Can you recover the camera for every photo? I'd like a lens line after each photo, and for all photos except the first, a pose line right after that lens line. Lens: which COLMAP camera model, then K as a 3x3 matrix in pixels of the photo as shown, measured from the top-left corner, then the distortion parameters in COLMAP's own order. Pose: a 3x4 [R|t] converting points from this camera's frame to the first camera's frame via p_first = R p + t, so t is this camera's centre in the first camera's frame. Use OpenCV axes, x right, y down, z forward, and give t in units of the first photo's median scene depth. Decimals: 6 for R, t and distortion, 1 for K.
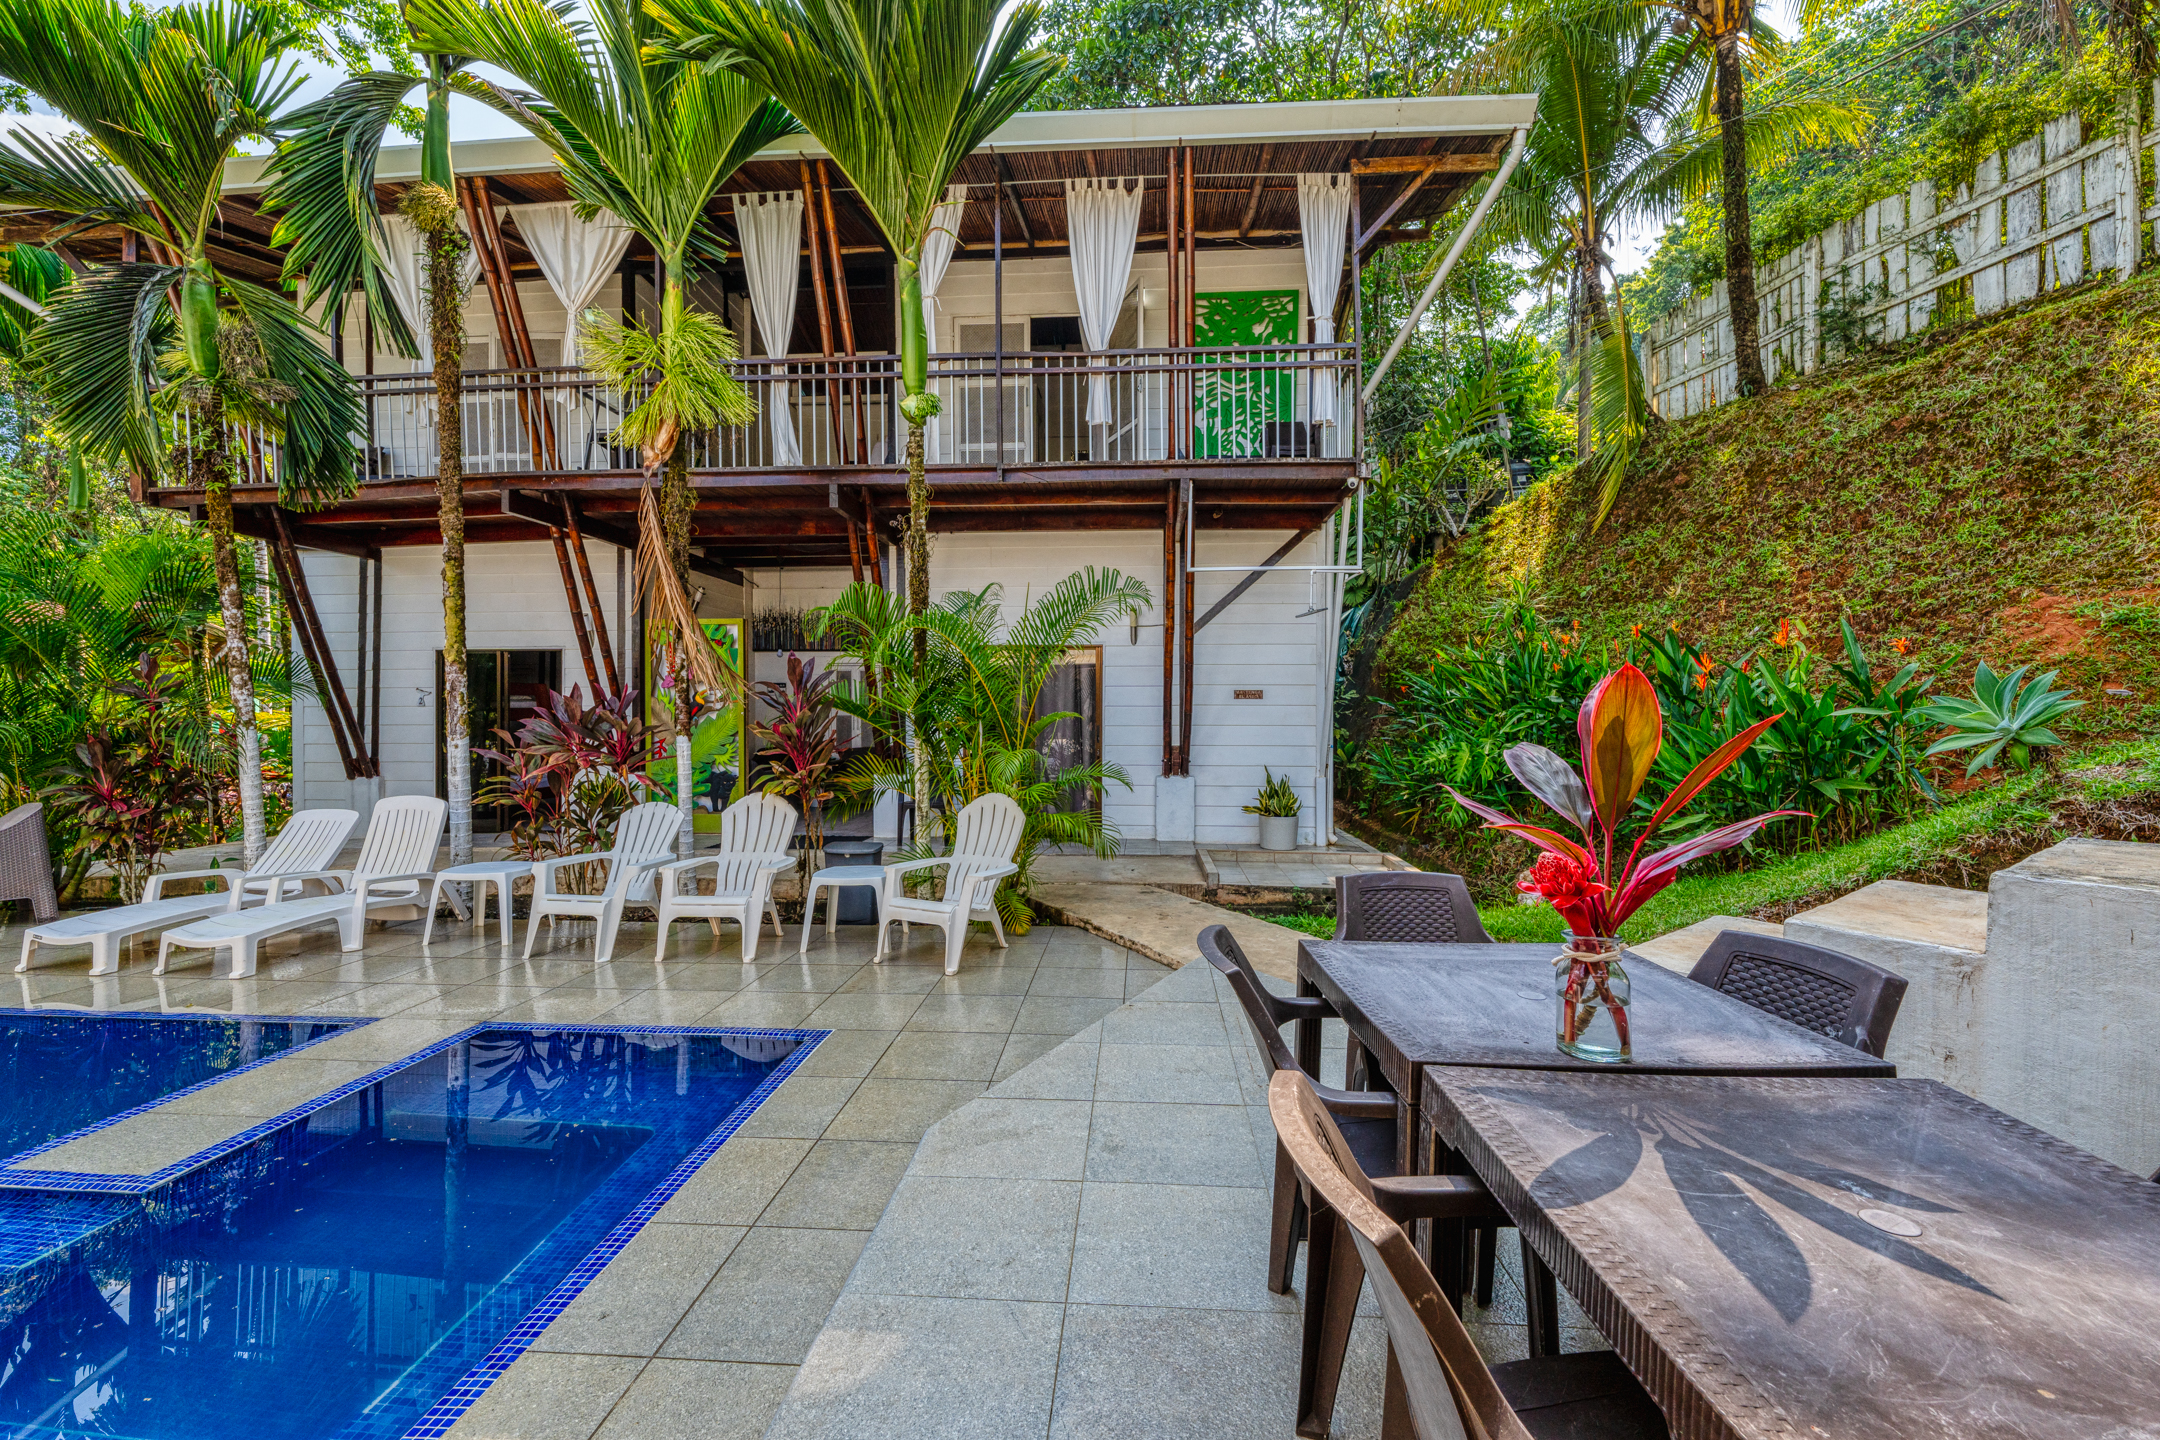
lens RADIAL K [[880.2, 0, 1085.9], [0, 880.2, 732.0], [0, 0, 1]] dist [0.002019, -0.001282]
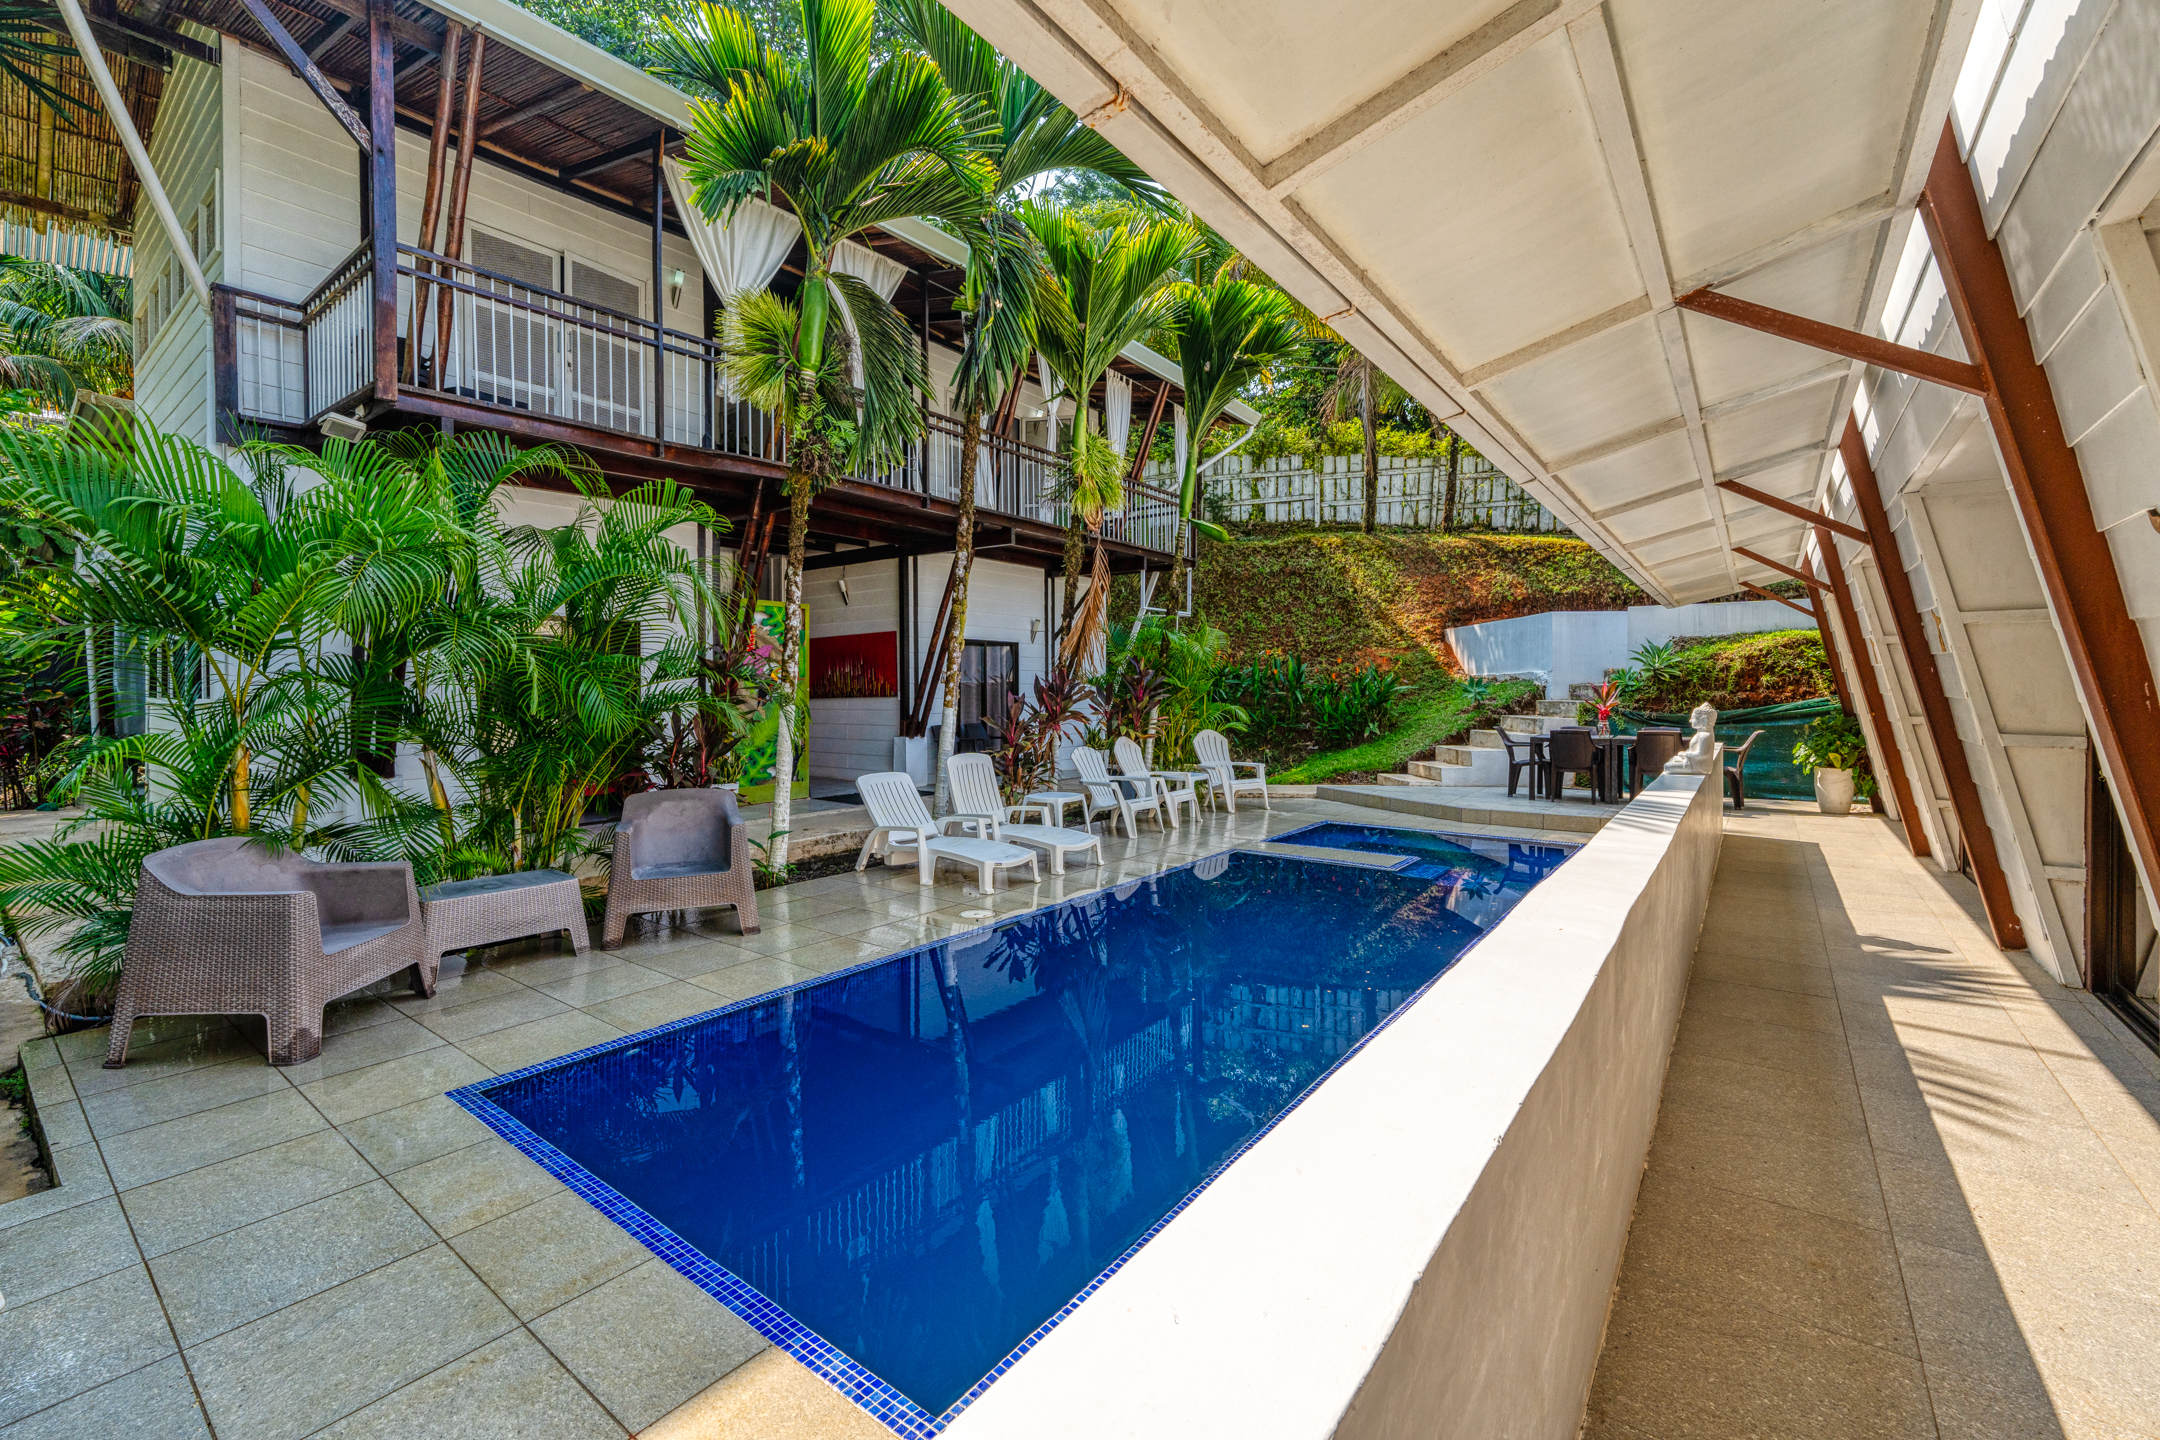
lens RADIAL K [[880.2, 0, 1103.9], [0, 880.2, 727.0], [0, 0, 1]] dist [0.002019, -0.001282]
pose [[0.530517, -0.039367, 0.846760, -1.211354], [0.027412, 0.999195, 0.029279, 0.001424], [-0.847231, 0.007679, 0.531170, 0.107229]]
